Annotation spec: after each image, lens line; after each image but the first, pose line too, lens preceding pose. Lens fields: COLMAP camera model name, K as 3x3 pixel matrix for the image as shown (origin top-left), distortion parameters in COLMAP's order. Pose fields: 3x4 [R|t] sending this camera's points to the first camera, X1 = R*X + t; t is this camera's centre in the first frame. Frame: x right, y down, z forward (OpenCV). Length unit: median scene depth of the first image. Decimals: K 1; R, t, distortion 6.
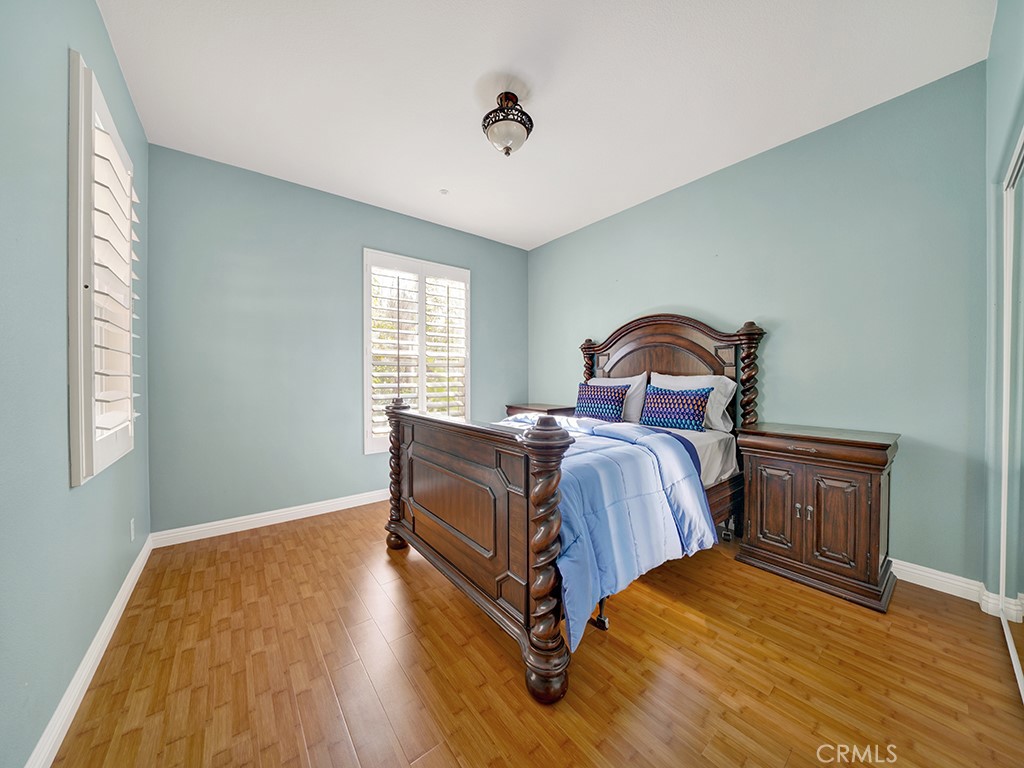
lens RADIAL K [[357.8, 0, 510.7], [0, 357.8, 378.0], [0, 0, 1]] dist [-0.009025, 0.000090]
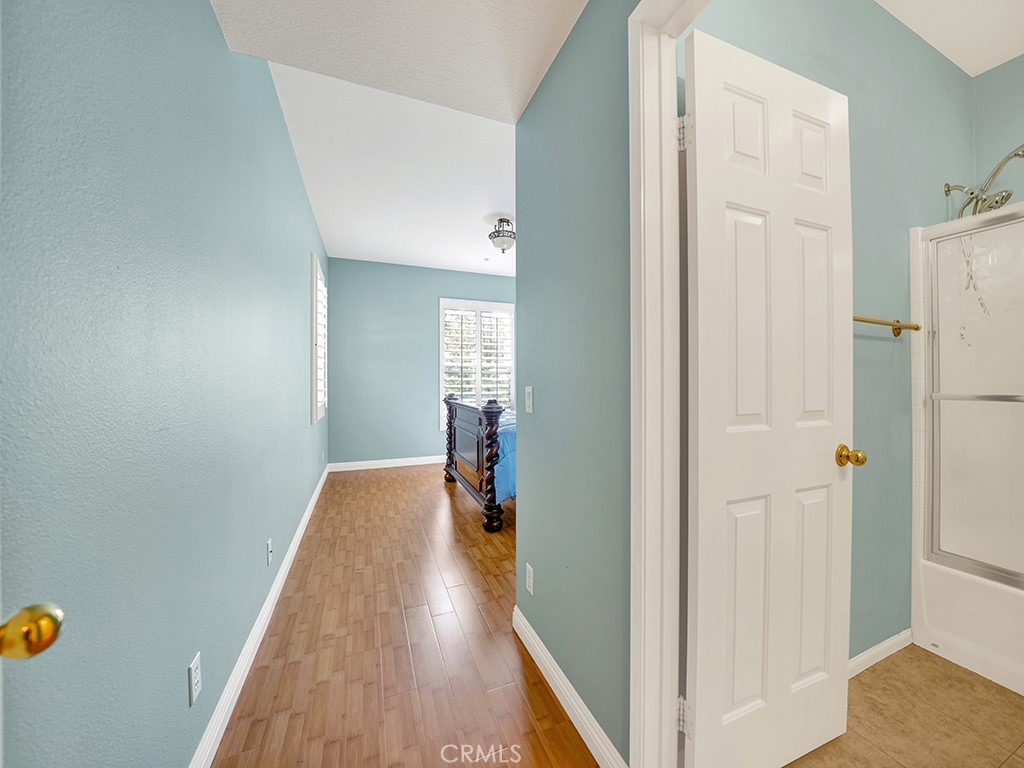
lens RADIAL K [[335.1, 0, 512.4], [0, 335.1, 378.4], [0, 0, 1]] dist [-0.000067, -0.000098]
pose [[0.967650, -0.001255, -0.252294, 0.370863], [-0.001571, 0.999938, -0.010999, 0.003619], [0.252292, 0.011039, 0.967588, -0.470503]]
